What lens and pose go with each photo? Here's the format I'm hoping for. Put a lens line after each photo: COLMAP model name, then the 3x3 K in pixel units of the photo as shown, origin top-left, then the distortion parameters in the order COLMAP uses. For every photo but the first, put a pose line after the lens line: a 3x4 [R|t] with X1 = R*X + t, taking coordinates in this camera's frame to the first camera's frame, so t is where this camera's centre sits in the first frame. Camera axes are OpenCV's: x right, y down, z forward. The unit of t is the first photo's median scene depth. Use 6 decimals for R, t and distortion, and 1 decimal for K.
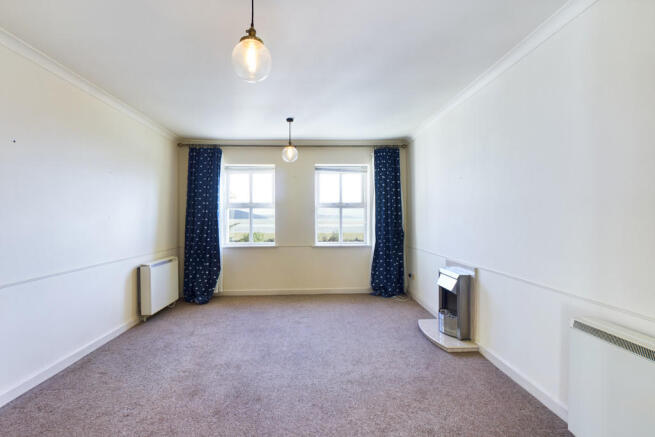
lens RADIAL K [[332.7, 0, 327.3], [0, 332.7, 217.7], [0, 0, 1]] dist [0.001633, 0.000427]
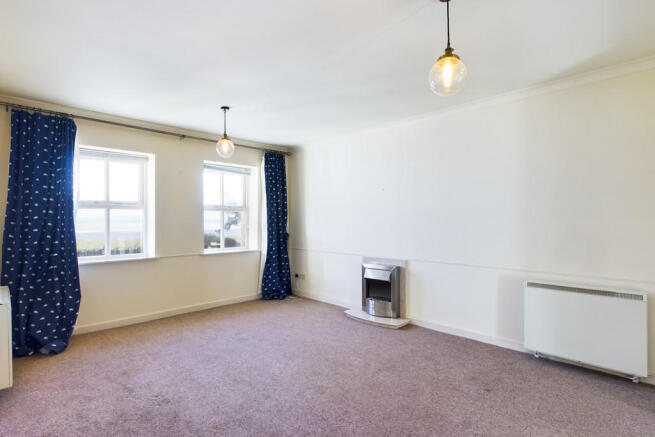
lens RADIAL K [[332.7, 0, 330.8], [0, 332.7, 216.3], [0, 0, 1]] dist [0.001633, 0.000427]
pose [[0.740166, 0.010921, 0.672336, -0.388682], [-0.001554, 0.999893, -0.014531, -0.001729], [-0.672423, 0.009711, 0.740104, 0.135642]]
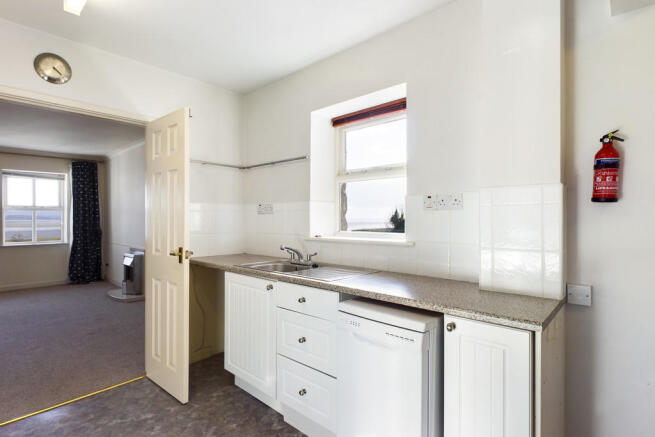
lens RADIAL K [[332.7, 0, 324.6], [0, 332.7, 220.8], [0, 0, 1]] dist [0.001633, 0.000427]
pose [[0.714098, -0.001466, 0.700044, -0.048683], [-0.003460, 0.999978, 0.005624, -0.005054], [-0.700037, -0.006438, 0.714077, -0.492505]]
